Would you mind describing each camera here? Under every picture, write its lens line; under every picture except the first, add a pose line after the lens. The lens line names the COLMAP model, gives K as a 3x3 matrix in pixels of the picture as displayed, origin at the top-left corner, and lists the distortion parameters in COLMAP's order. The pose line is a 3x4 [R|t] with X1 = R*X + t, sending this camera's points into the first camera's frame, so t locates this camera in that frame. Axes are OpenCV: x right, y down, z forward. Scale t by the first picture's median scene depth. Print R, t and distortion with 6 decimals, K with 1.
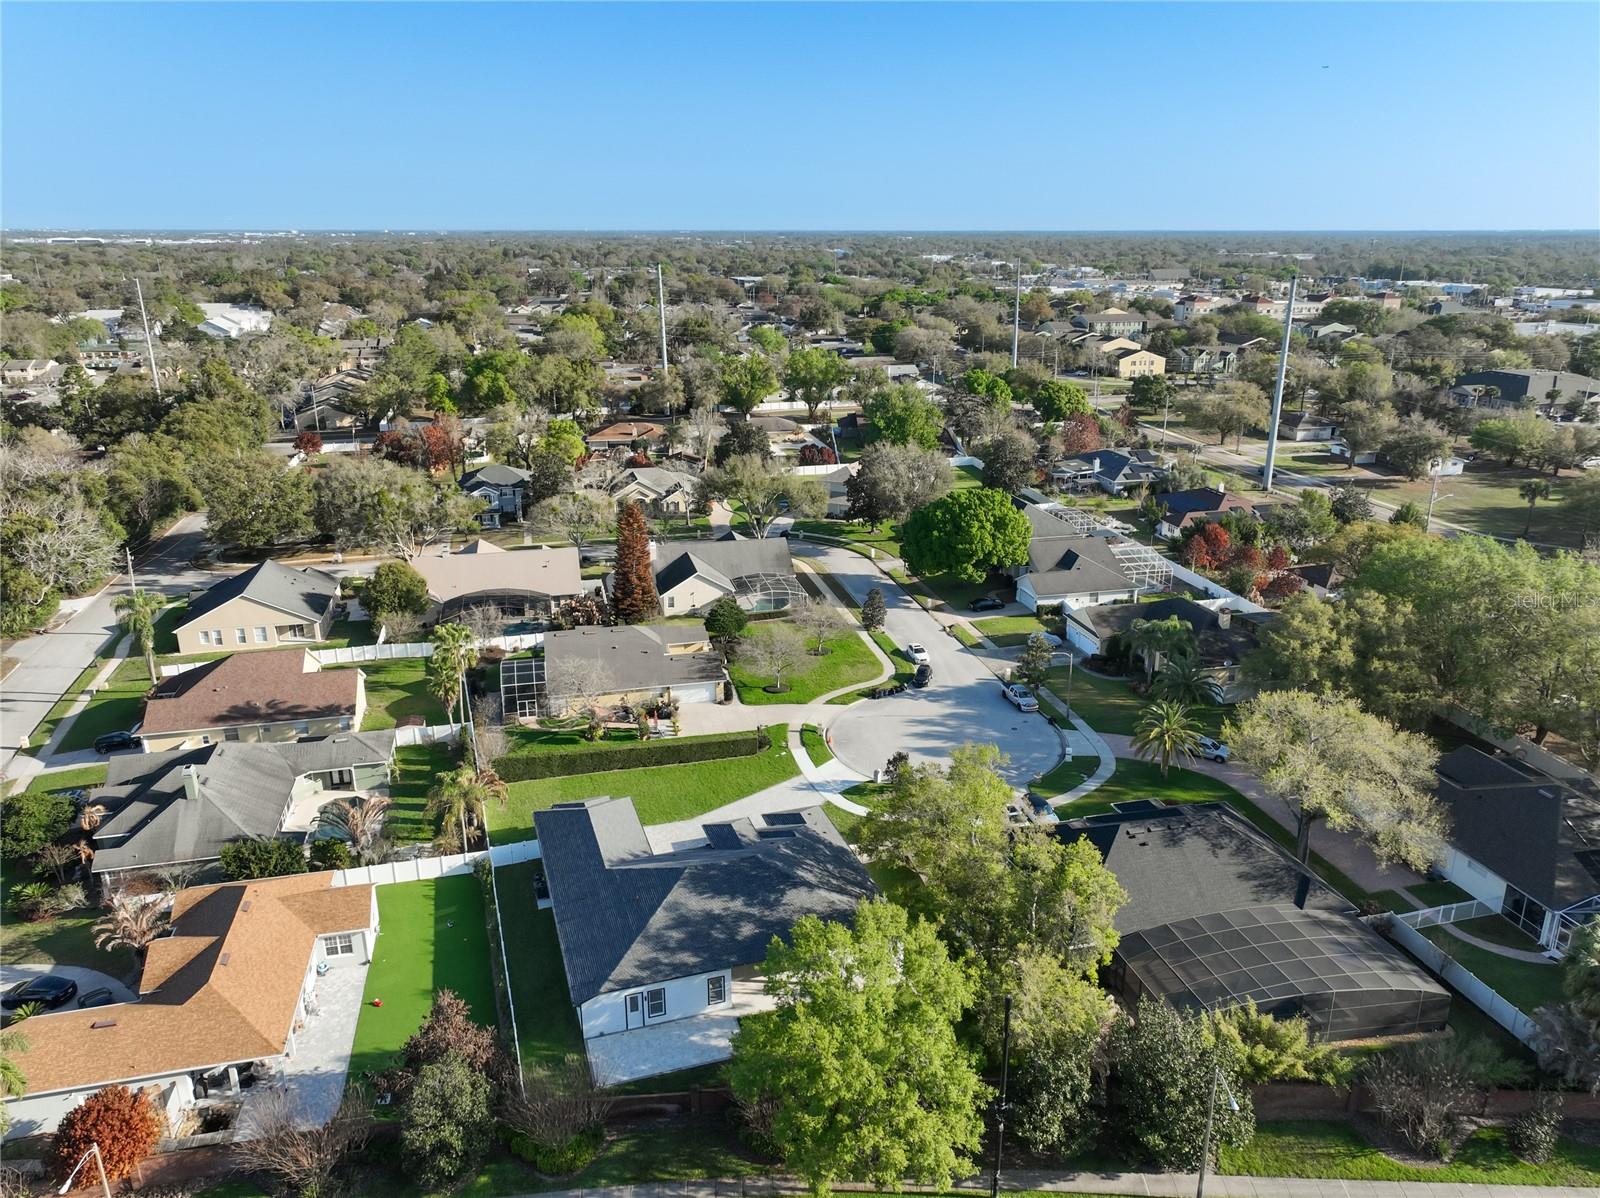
lens RADIAL K [[1185.2, 0, 811.3], [0, 1185.2, 597.9], [0, 0, 1]] dist [0.003498, 0.006944]
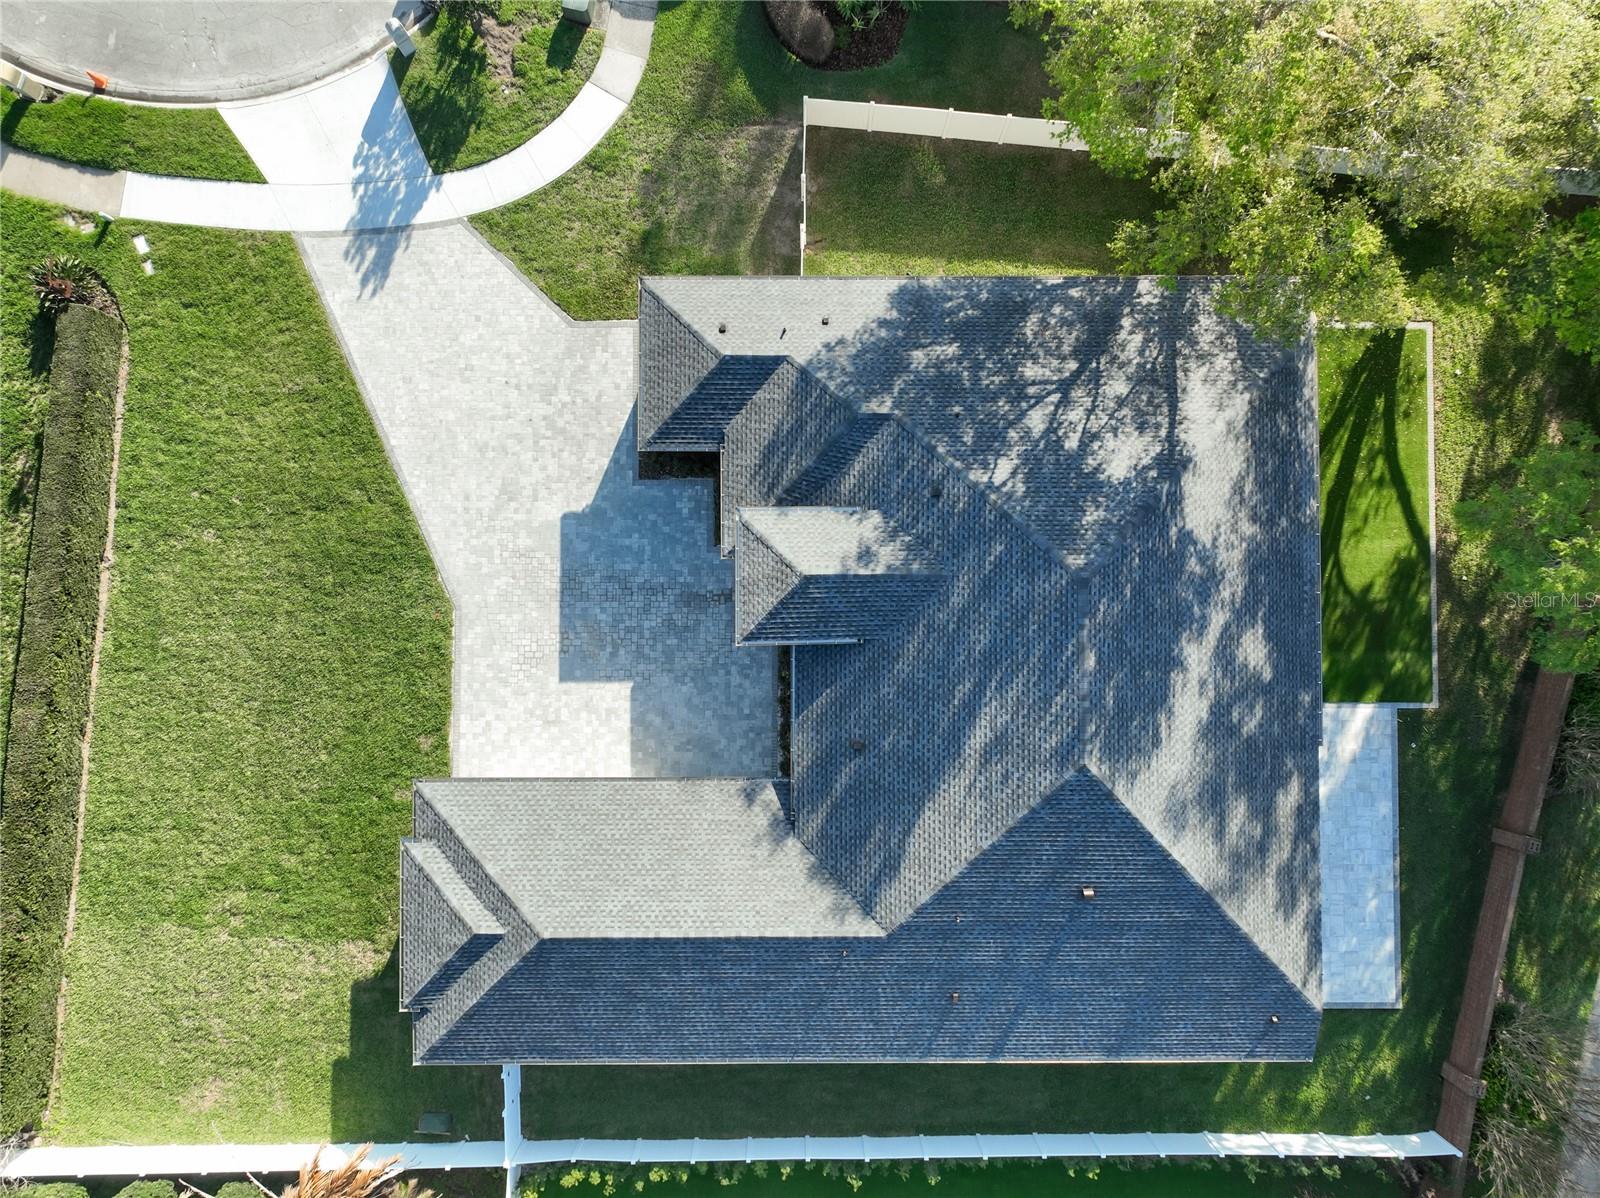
lens RADIAL K [[1134.5, 0, 800.0], [0, 1134.5, 599.0], [0, 0, 1]] dist [0.003535, -0.000125]
pose [[0.304692, -0.951802, 0.035146, -0.055688], [0.265518, 0.120320, 0.956568, -0.080143], [-0.914693, -0.282127, 0.289381, 0.579763]]
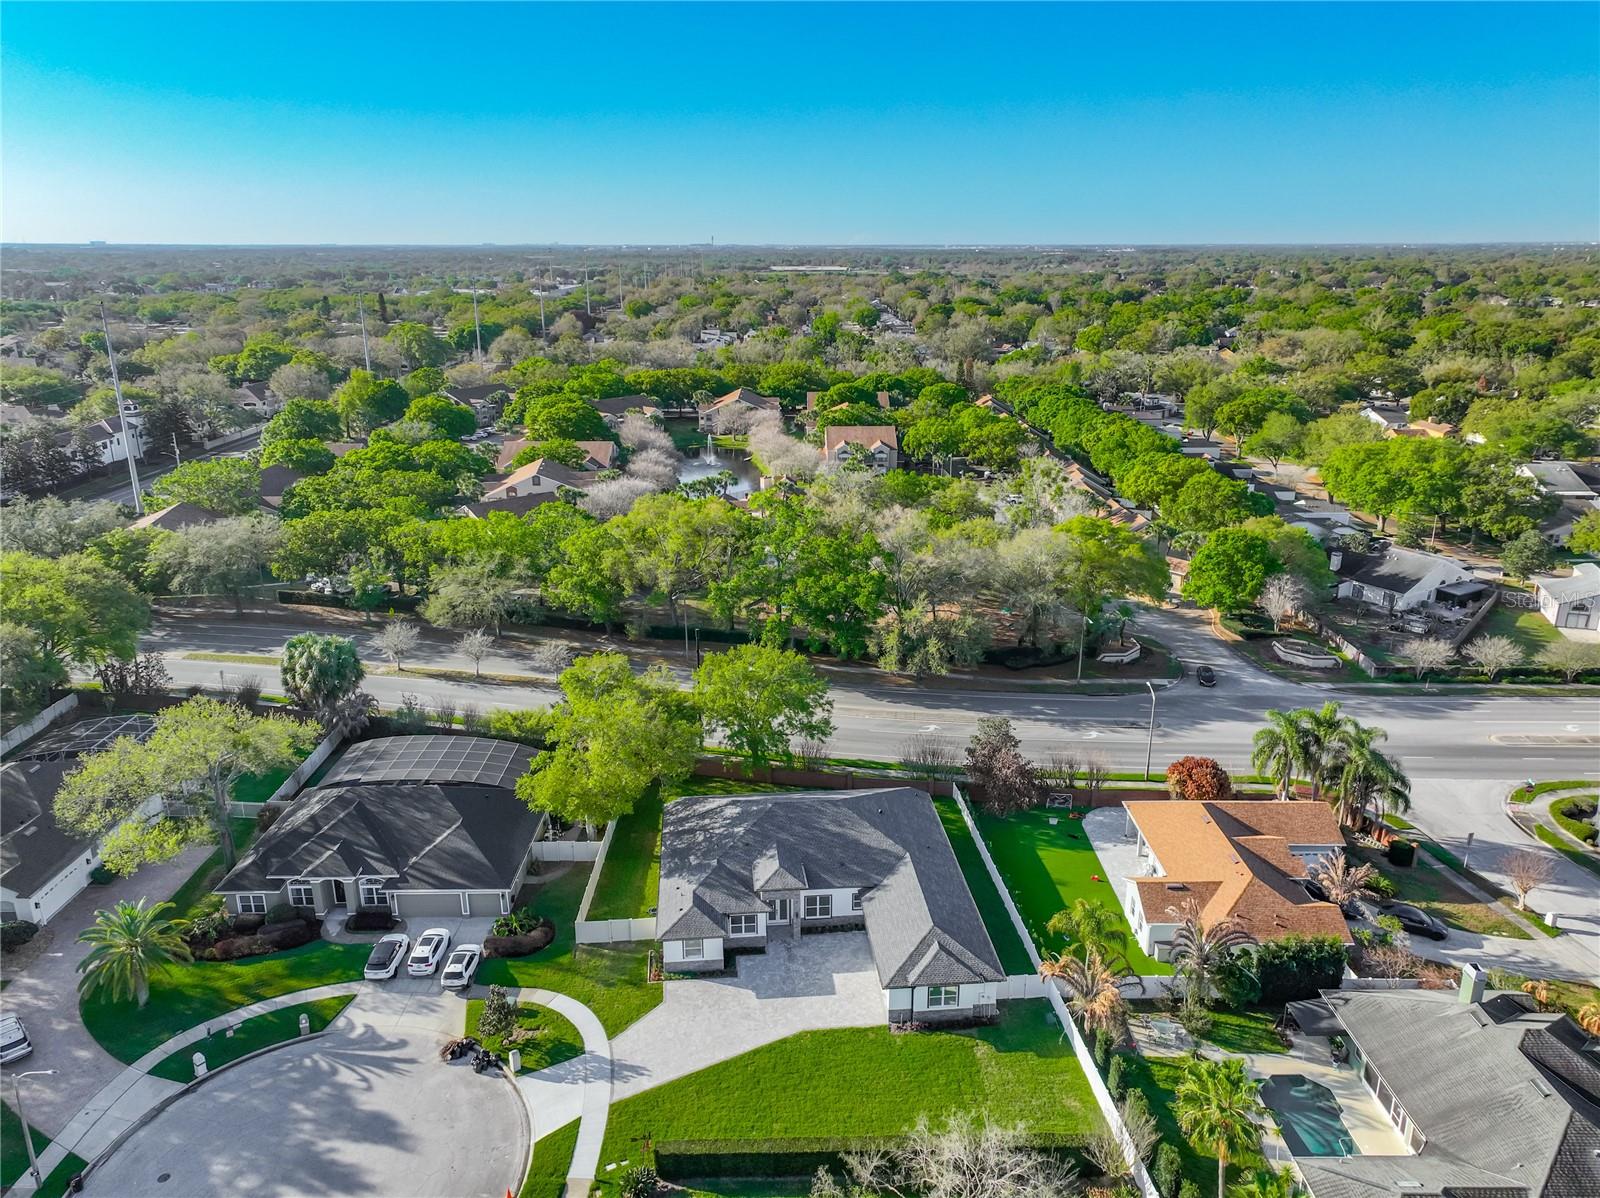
lens RADIAL K [[945.8, 0, 797.5], [0, 945.8, 597.0], [0, 0, 1]] dist [0.023641, -0.000448]
pose [[-0.973881, -0.069278, 0.216230, -0.146559], [0.071365, 0.810661, 0.581150, -0.265140], [-0.215551, 0.581403, -0.784544, 0.937334]]
